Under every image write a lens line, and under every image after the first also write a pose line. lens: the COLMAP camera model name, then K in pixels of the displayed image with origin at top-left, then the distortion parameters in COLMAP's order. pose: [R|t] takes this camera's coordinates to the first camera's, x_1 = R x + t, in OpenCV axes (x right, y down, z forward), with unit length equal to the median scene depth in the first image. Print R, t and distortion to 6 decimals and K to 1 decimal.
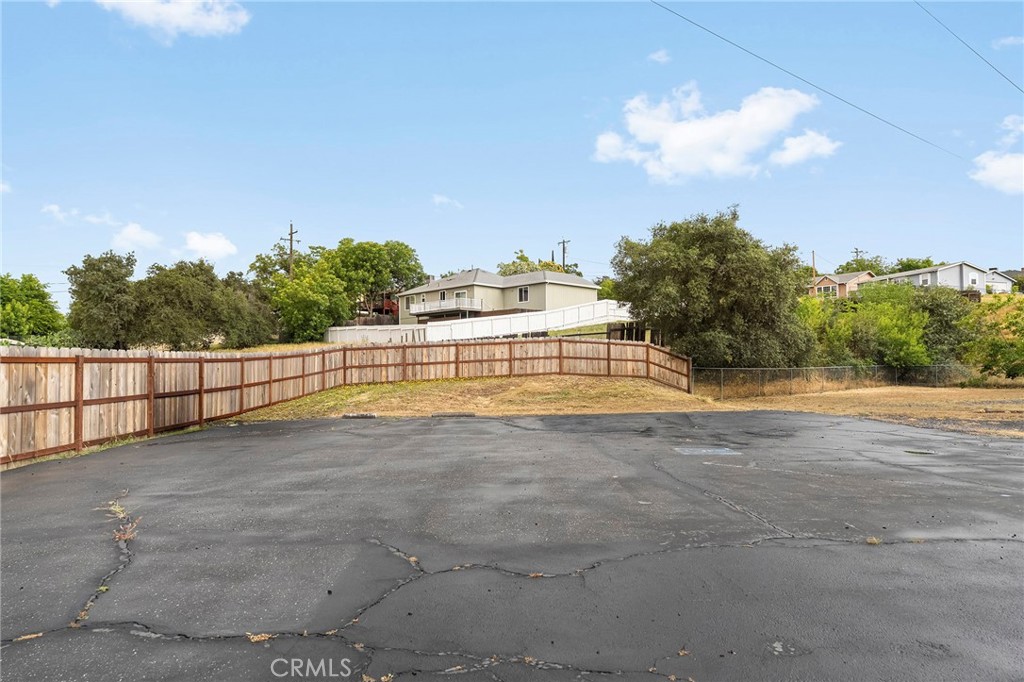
lens RADIAL K [[703.7, 0, 512.0], [0, 703.7, 341.0], [0, 0, 1]] dist [0.000643, 0.003307]
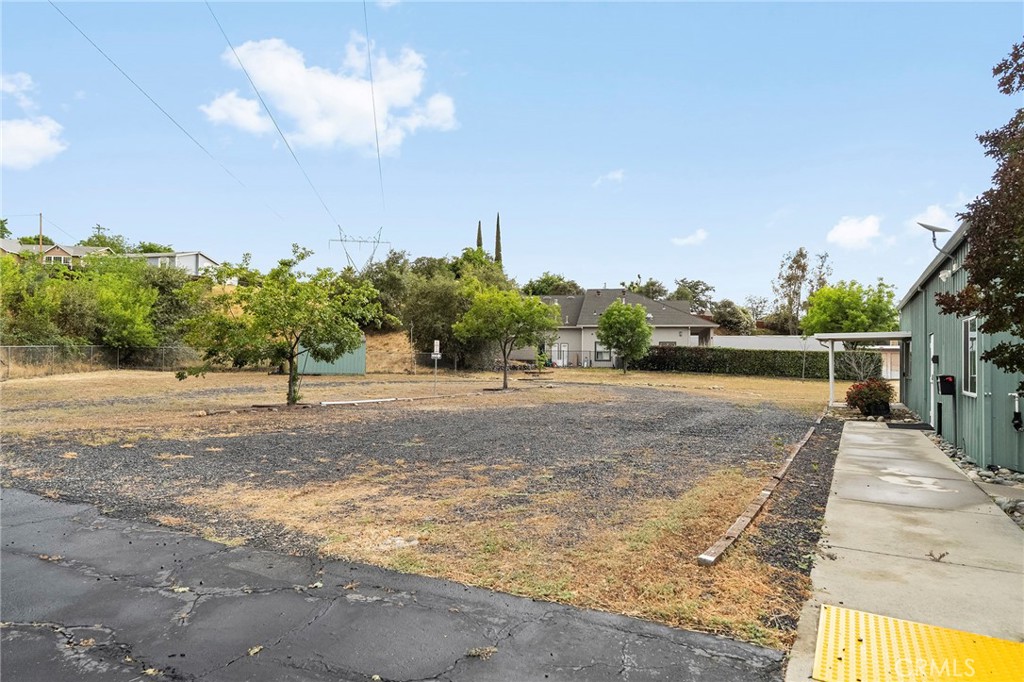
lens RADIAL K [[620.2, 0, 512.0], [0, 620.2, 341.0], [0, 0, 1]] dist [-0.006950, -0.001325]
pose [[0.504751, 0.033950, 0.862597, 0.131008], [-0.057044, 0.998354, -0.005914, 0.004981], [-0.861378, -0.046221, 0.505857, 0.192005]]
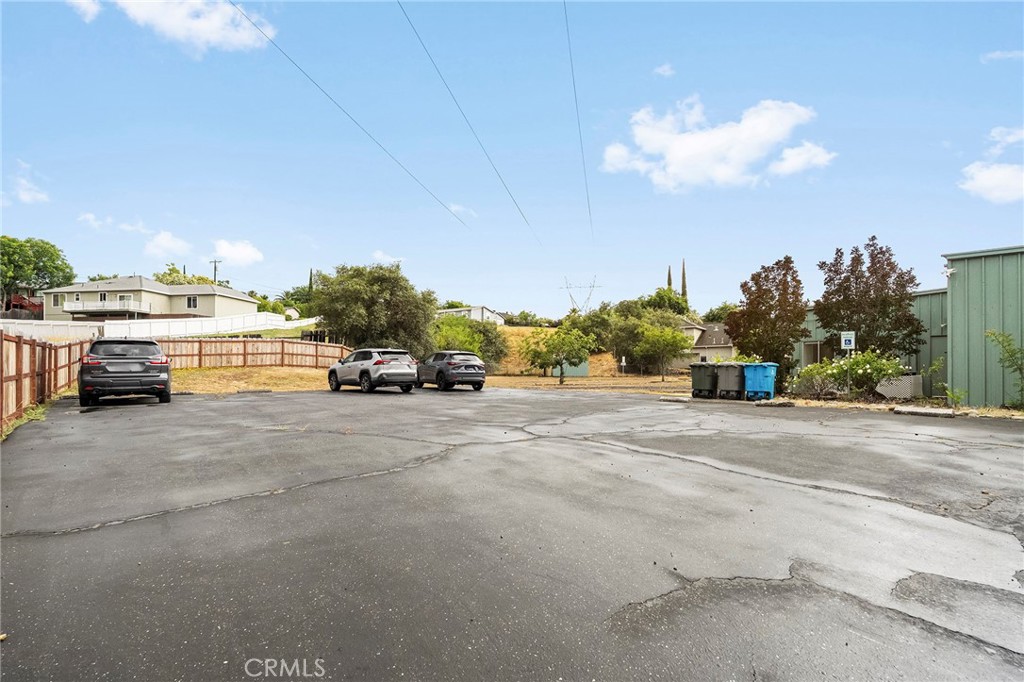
lens RADIAL K [[503.1, 0, 519.2], [0, 503.1, 366.9], [0, 0, 1]] dist [0.004230, -0.000208]
pose [[0.777344, 0.009119, 0.629010, -0.132379], [-0.032470, 0.999144, 0.025642, 0.006109], [-0.628238, -0.040357, 0.776974, -0.046244]]
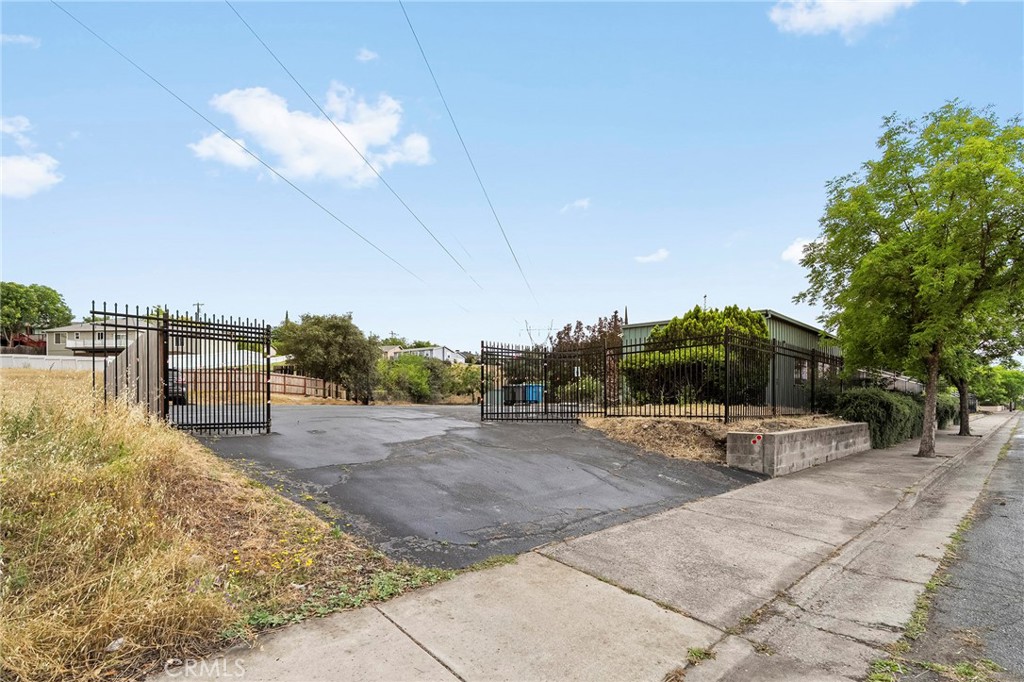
lens RADIAL K [[477.3, 0, 530.9], [0, 477.3, 414.4], [0, 0, 1]] dist [-0.001050, -0.000023]
pose [[0.730589, -0.004166, 0.682805, -0.180425], [-0.037073, 0.998264, 0.045757, 0.016023], [-0.681811, -0.058743, 0.729166, -0.282477]]
